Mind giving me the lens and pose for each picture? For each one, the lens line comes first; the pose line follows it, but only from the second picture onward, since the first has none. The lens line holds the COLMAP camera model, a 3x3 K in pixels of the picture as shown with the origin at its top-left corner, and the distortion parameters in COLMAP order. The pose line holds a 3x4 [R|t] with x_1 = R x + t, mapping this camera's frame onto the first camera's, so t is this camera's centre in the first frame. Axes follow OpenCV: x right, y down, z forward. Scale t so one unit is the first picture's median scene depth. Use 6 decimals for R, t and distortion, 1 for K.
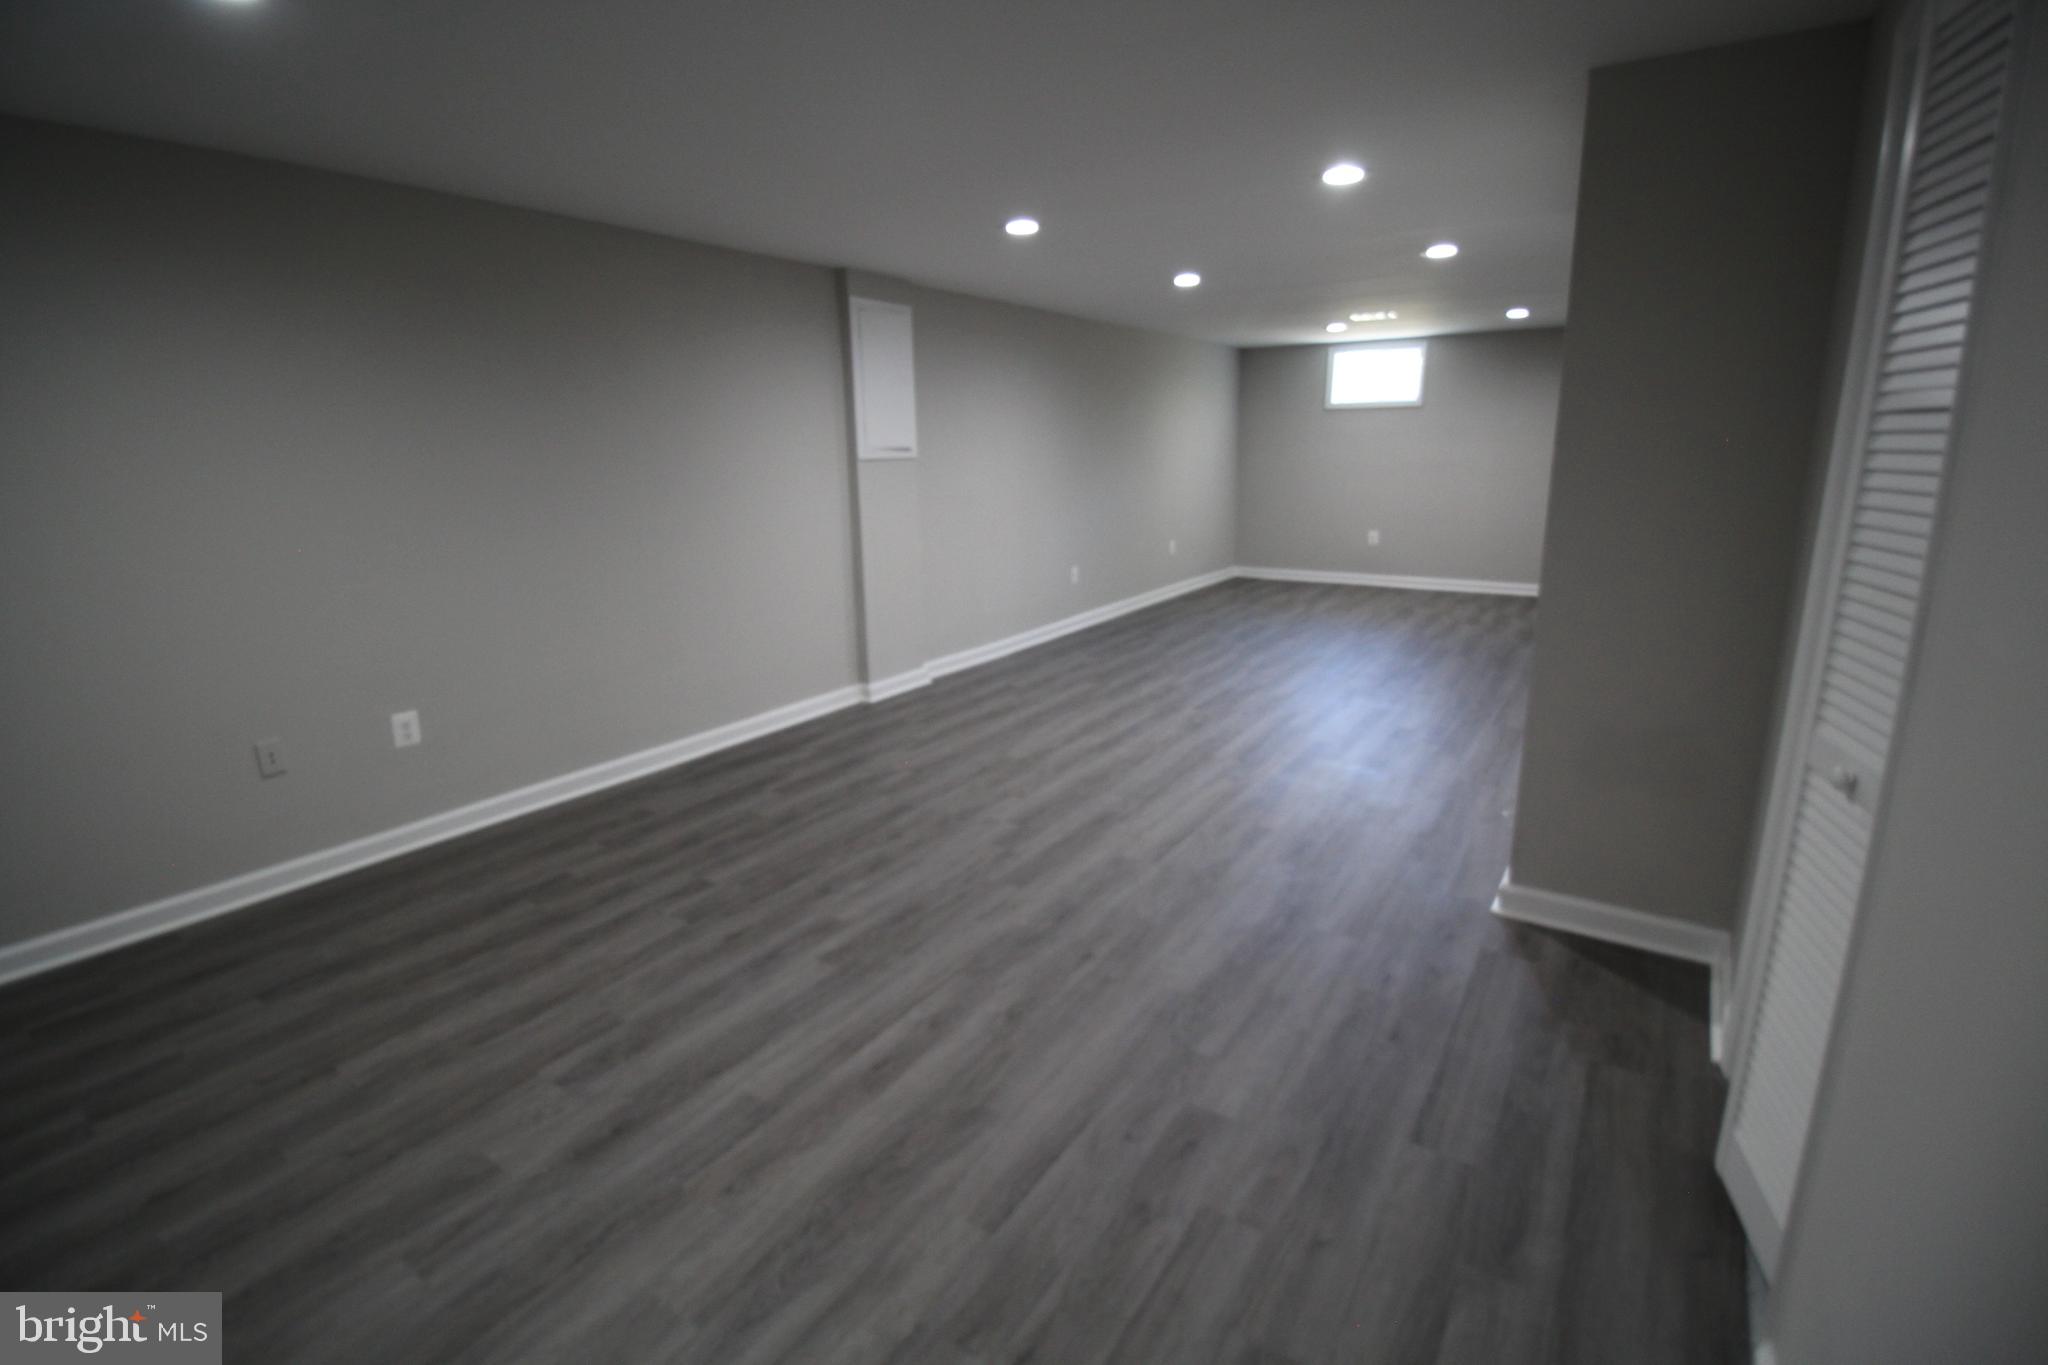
lens RADIAL K [[943.8, 0, 1019.5], [0, 943.8, 662.9], [0, 0, 1]] dist [0.004416, -0.015445]
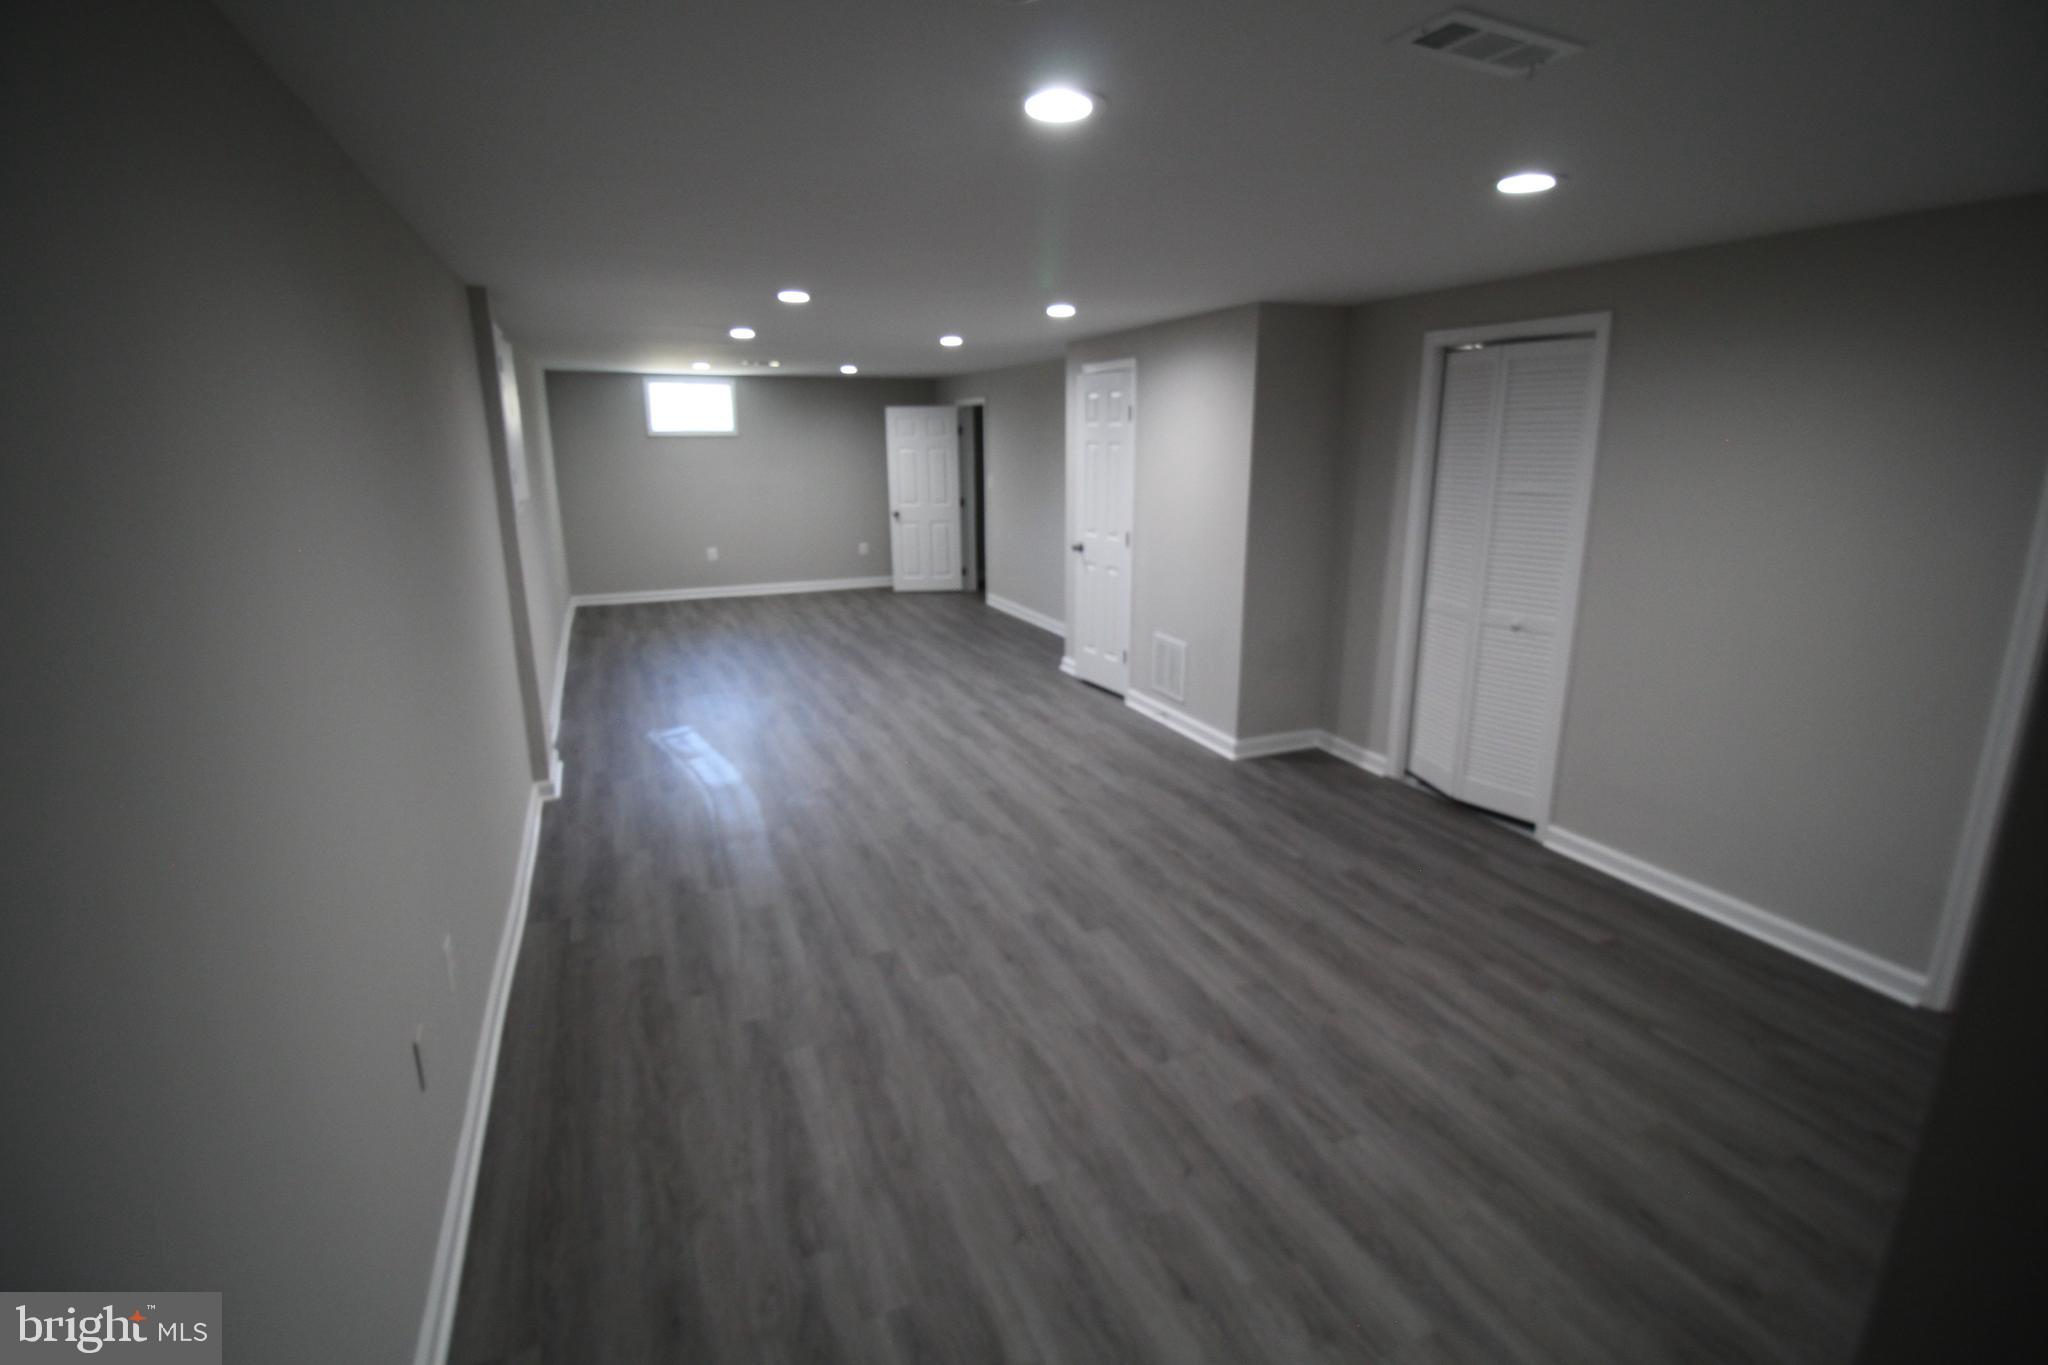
lens RADIAL K [[943.8, 0, 1019.5], [0, 943.8, 662.9], [0, 0, 1]] dist [0.004416, -0.015445]
pose [[0.544499, -0.183809, 0.818373, -1.136520], [0.184787, 0.978008, 0.096716, -0.156674], [-0.818153, 0.098563, 0.566490, 0.315099]]
